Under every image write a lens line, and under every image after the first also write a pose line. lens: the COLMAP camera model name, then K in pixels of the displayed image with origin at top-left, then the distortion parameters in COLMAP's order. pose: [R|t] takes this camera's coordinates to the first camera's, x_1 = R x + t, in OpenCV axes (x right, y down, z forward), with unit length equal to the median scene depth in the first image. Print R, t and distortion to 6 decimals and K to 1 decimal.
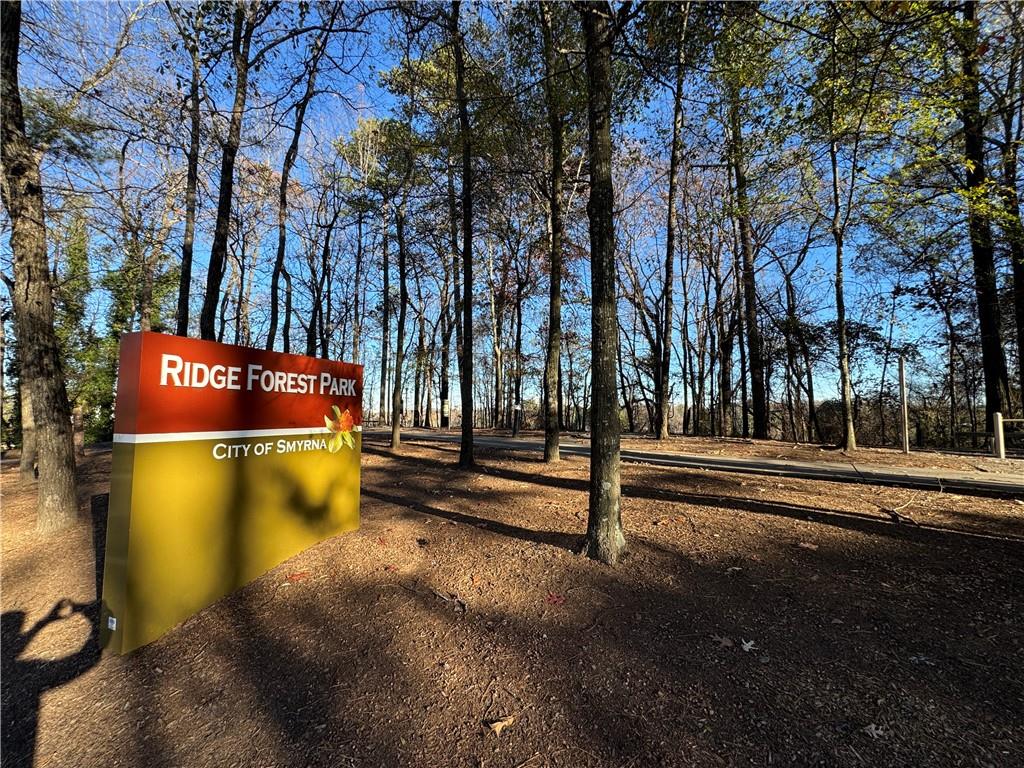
lens RADIAL K [[407.4, 0, 512.3], [0, 407.4, 385.4], [0, 0, 1]] dist [-0.002041, 0.000180]
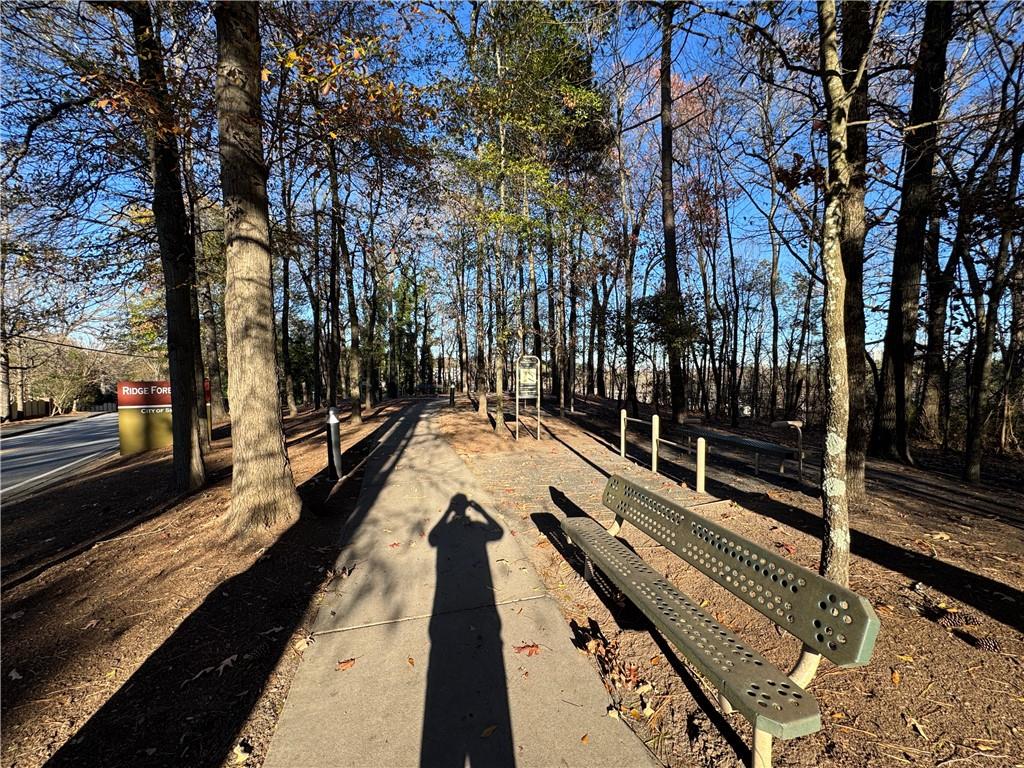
lens RADIAL K [[407.4, 0, 512.3], [0, 407.4, 385.4], [0, 0, 1]] dist [-0.002041, 0.000180]
pose [[0.777651, 0.016310, -0.628485, 3.461320], [0.046783, 0.995391, 0.083718, -0.181746], [0.626953, -0.094506, 0.773303, 0.218676]]
